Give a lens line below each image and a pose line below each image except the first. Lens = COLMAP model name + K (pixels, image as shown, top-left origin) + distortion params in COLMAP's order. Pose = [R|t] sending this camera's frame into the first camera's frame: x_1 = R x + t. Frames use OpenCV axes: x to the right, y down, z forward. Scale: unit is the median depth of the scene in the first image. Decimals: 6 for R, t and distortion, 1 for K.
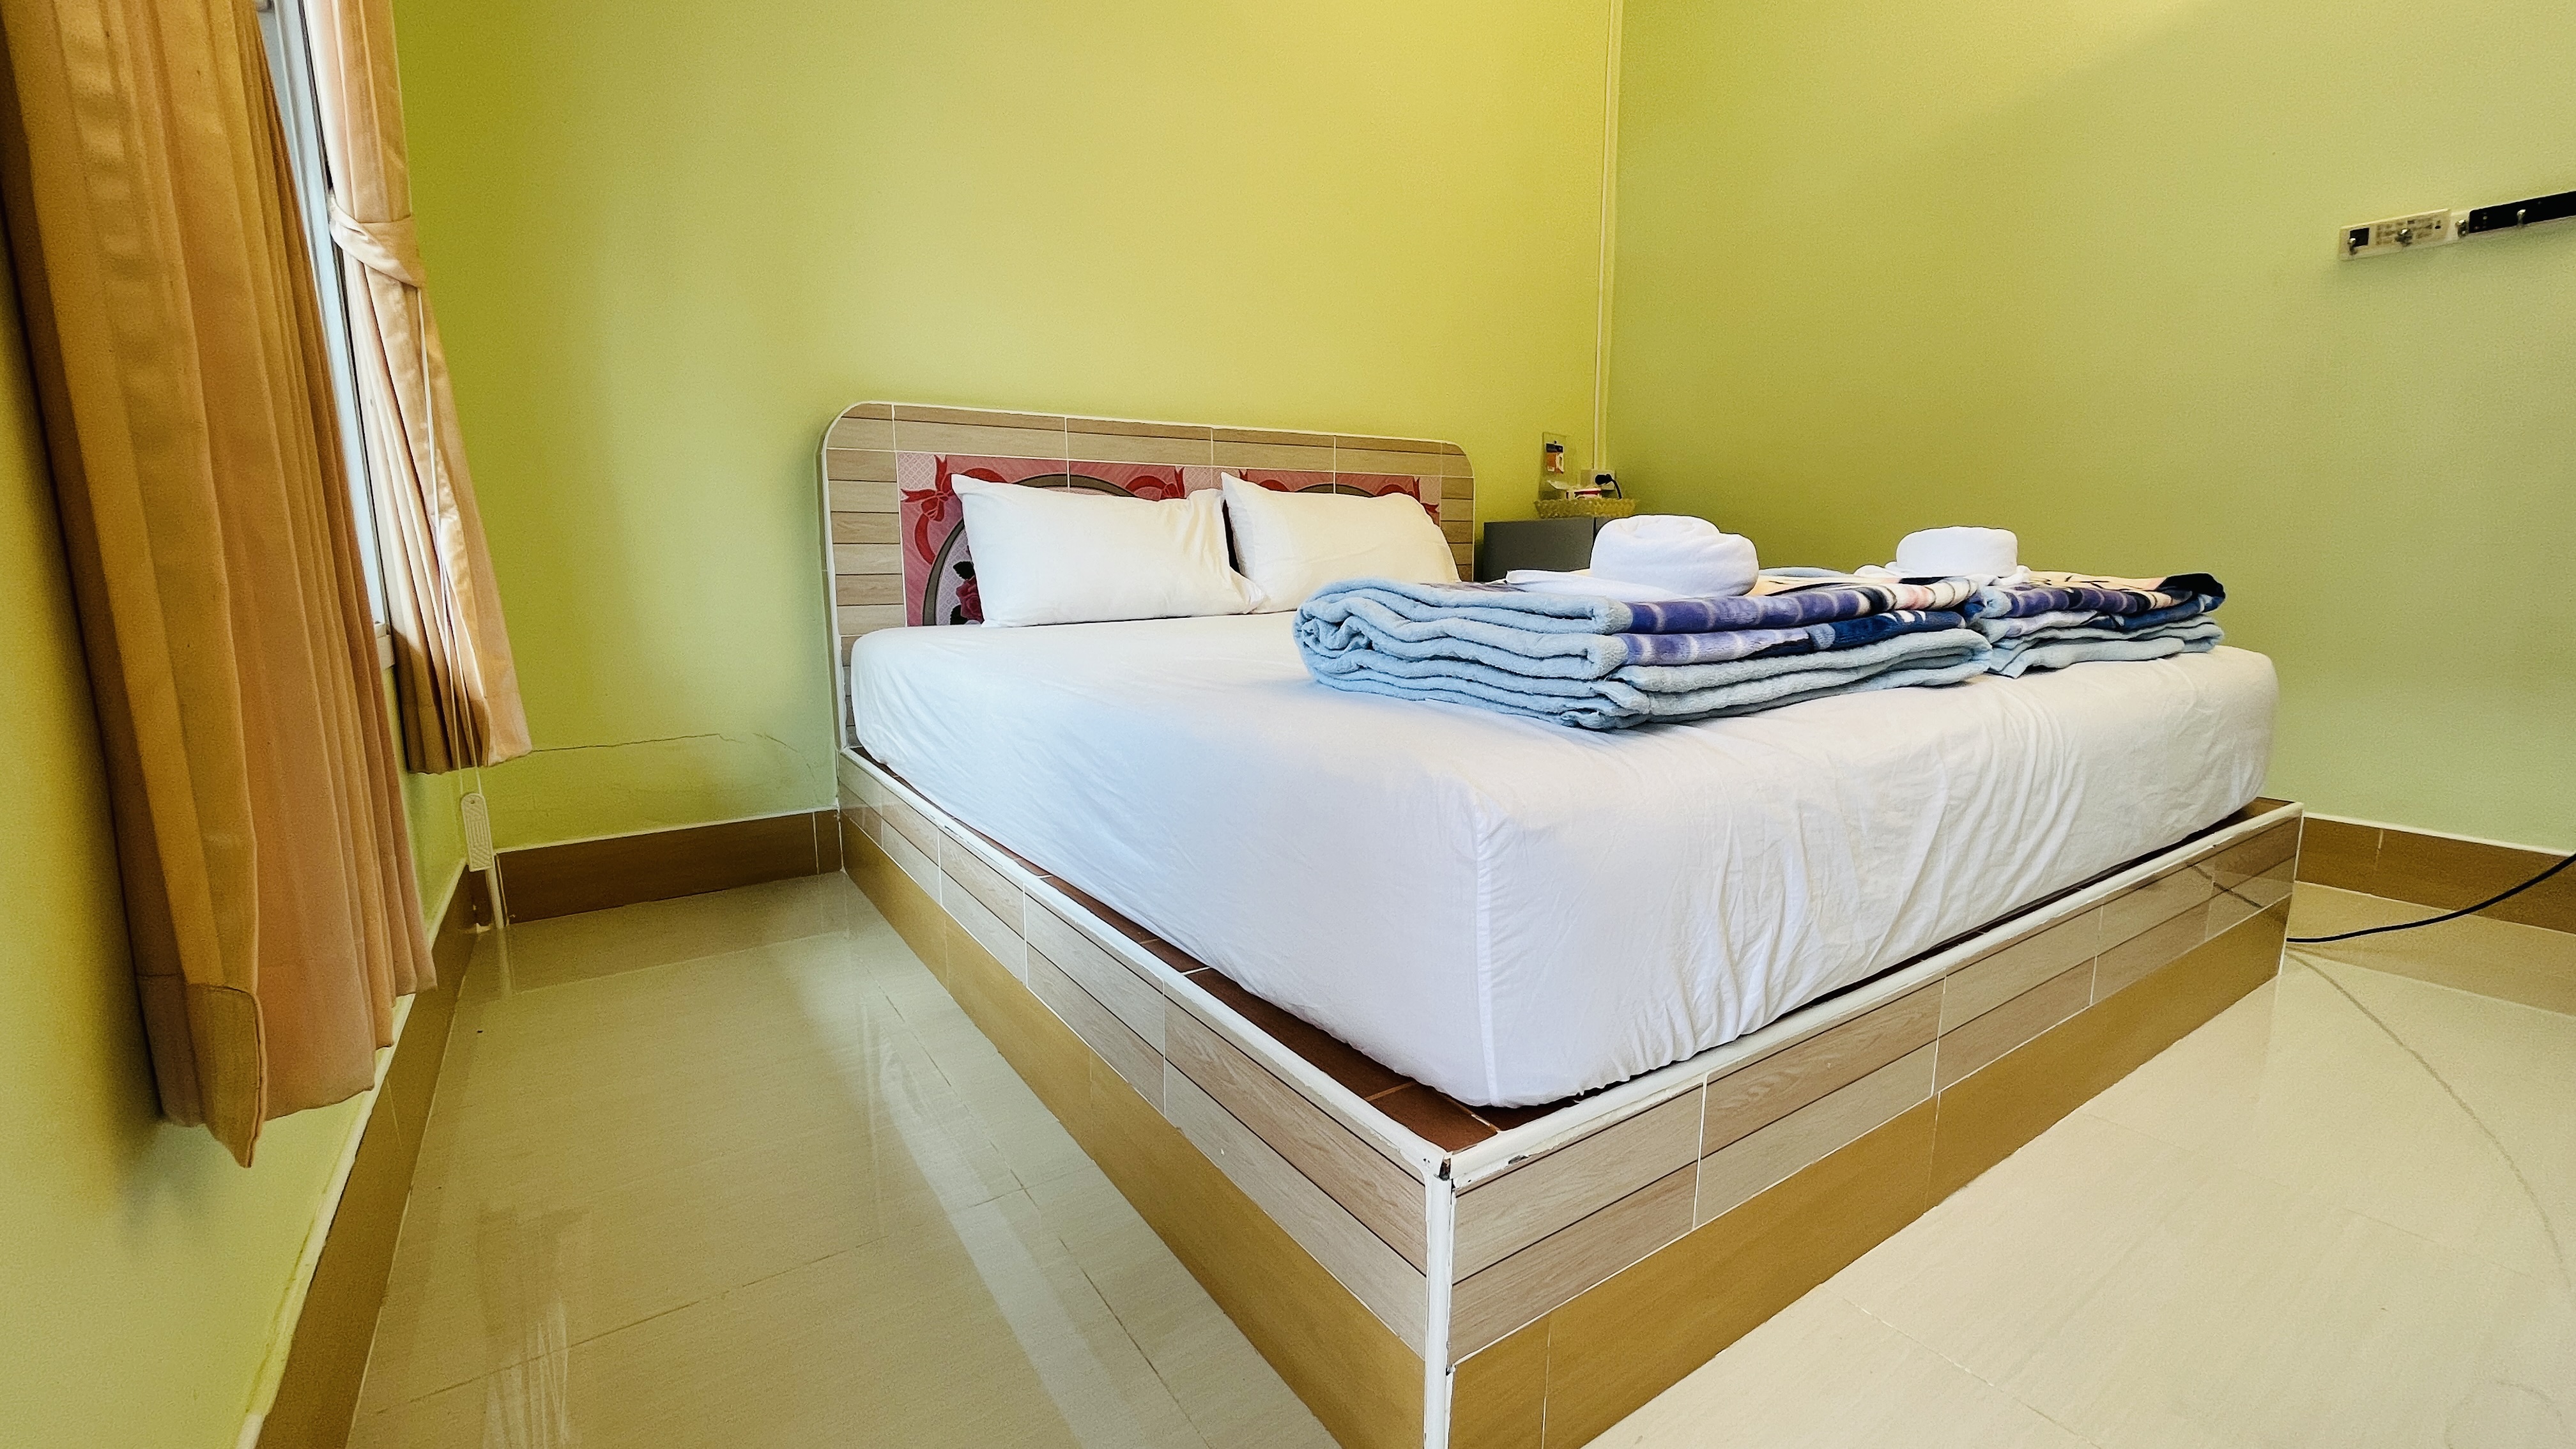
lens RADIAL K [[1059.1, 0, 1285.3], [0, 1059.1, 729.6], [0, 0, 1]] dist [-0.000427, 0.000836]
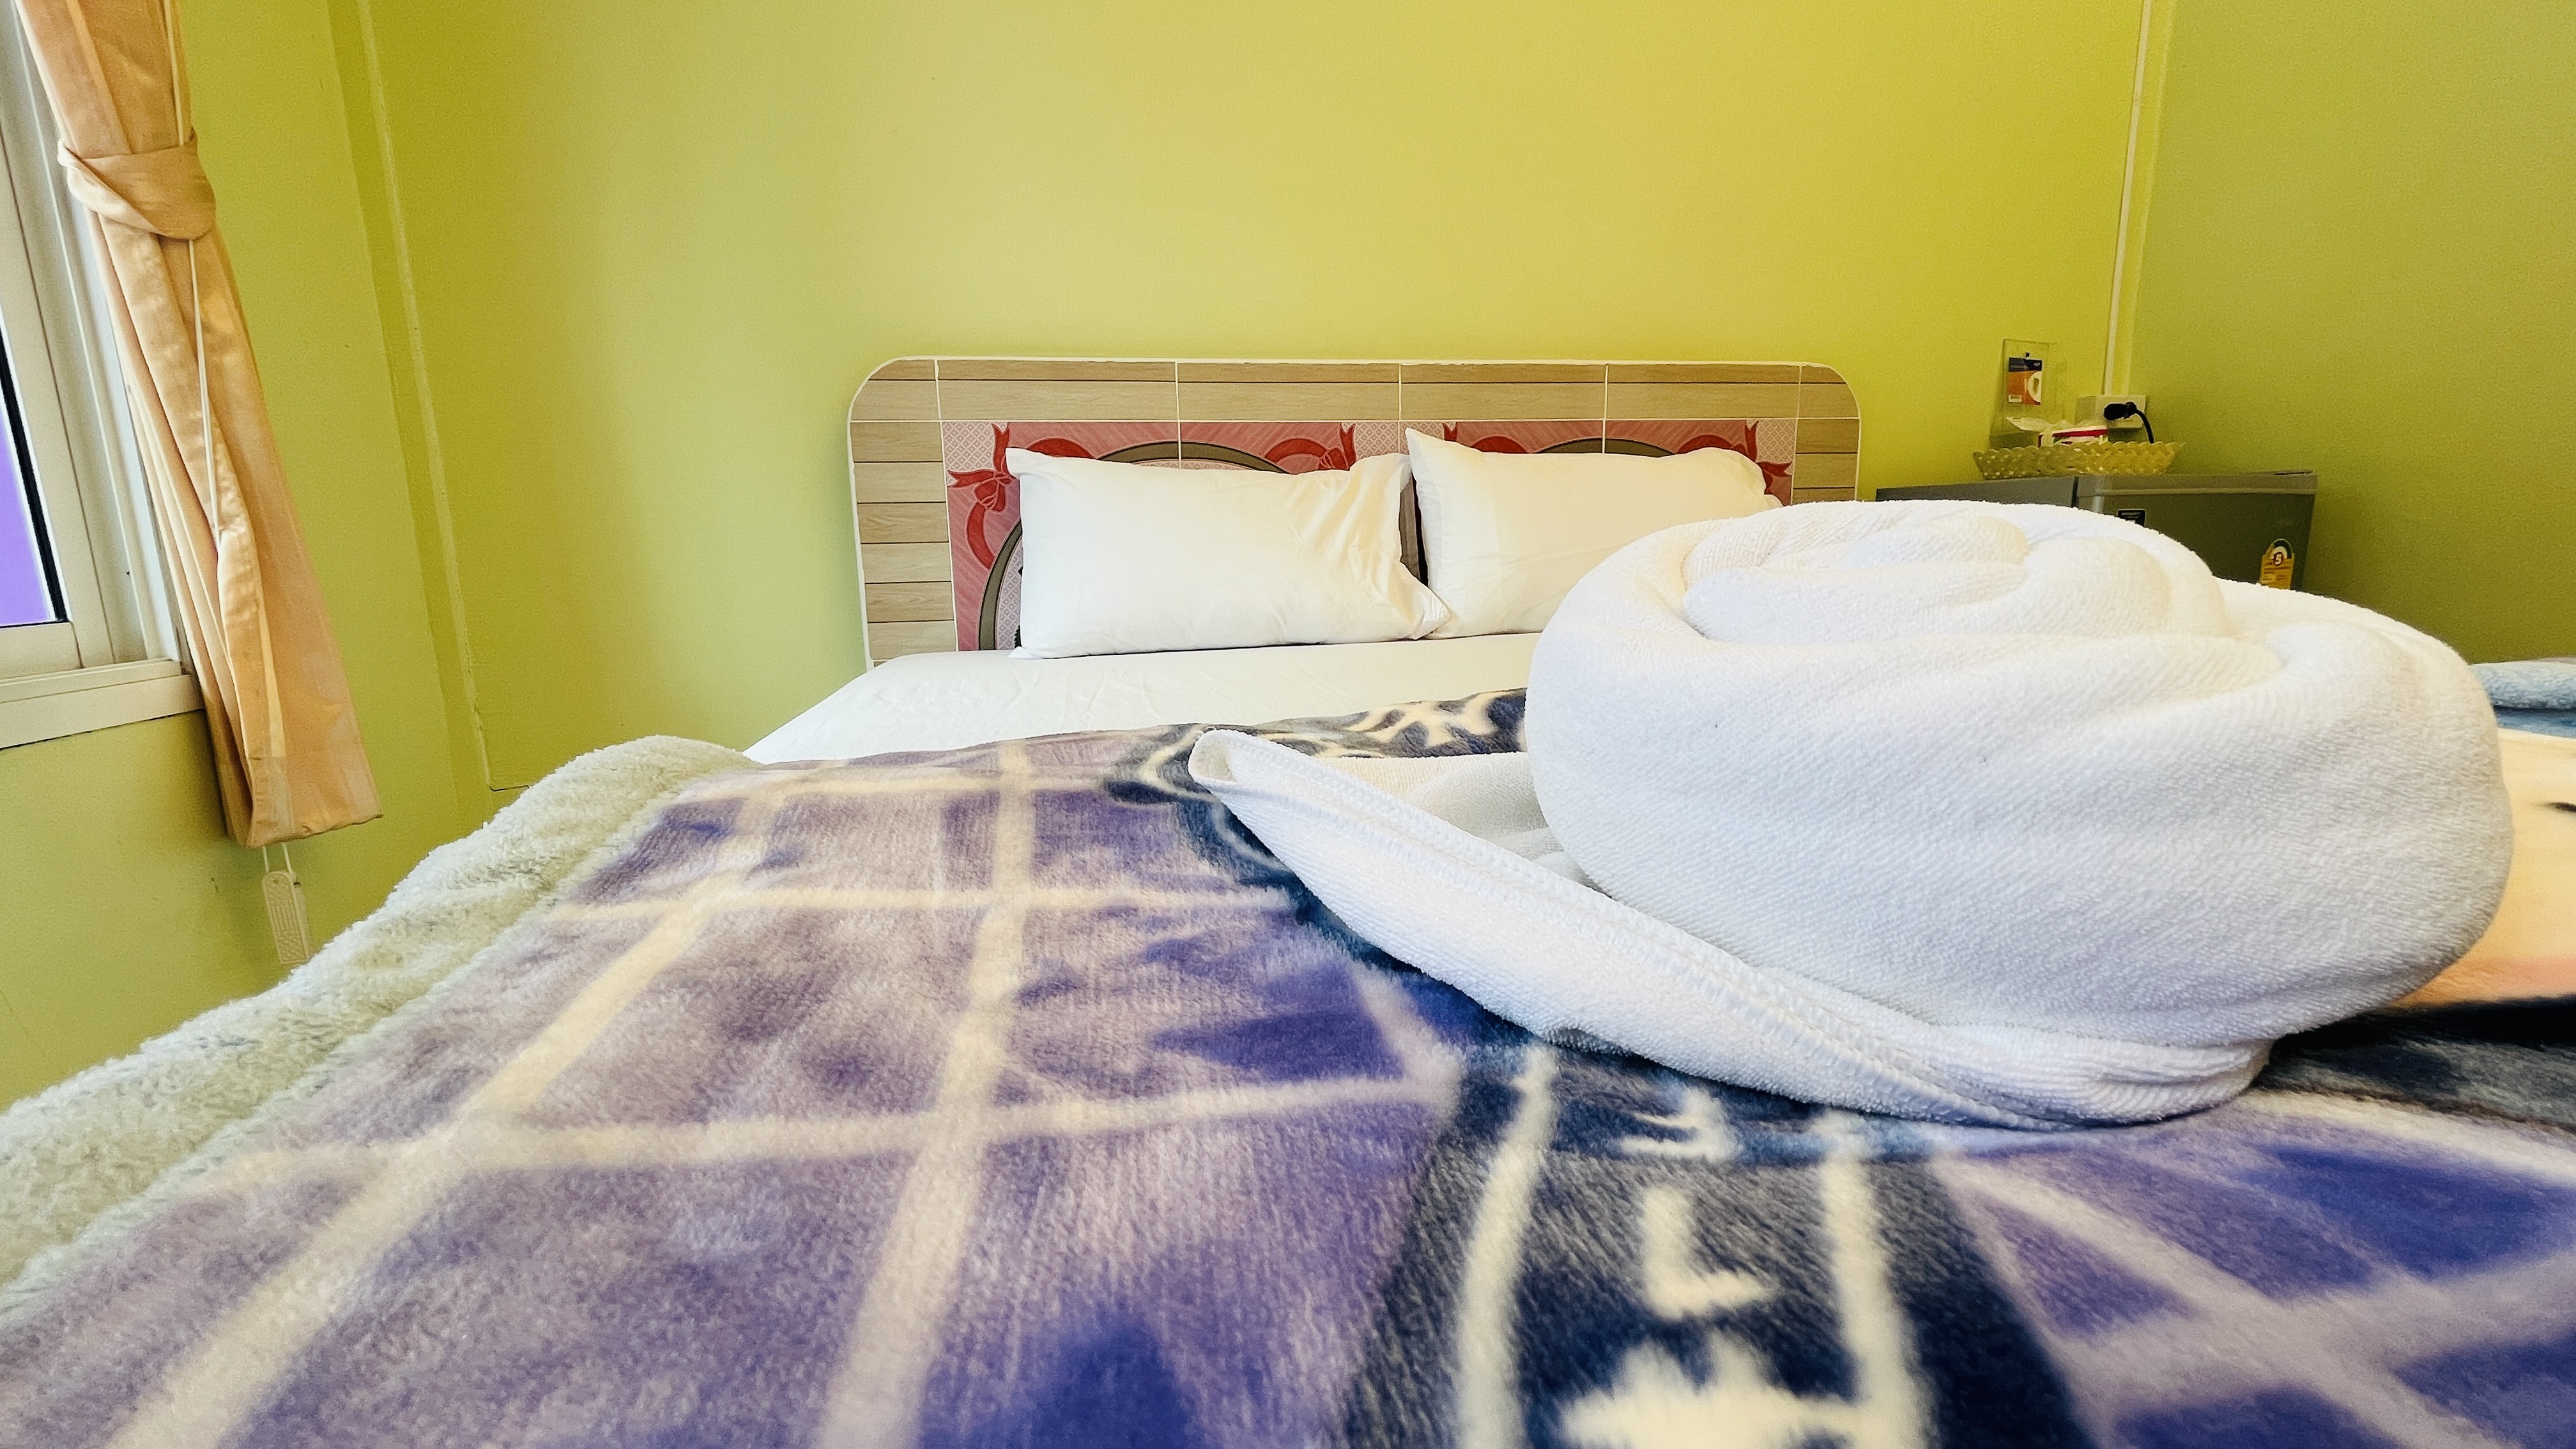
lens RADIAL K [[1059.1, 0, 1287.6], [0, 1059.1, 712.0], [0, 0, 1]] dist [-0.000427, 0.000836]
pose [[0.916318, 0.057523, -0.396300, 0.159096], [-0.052357, 0.998344, 0.023852, -0.077781], [0.397015, -0.001107, 0.917811, 0.365008]]
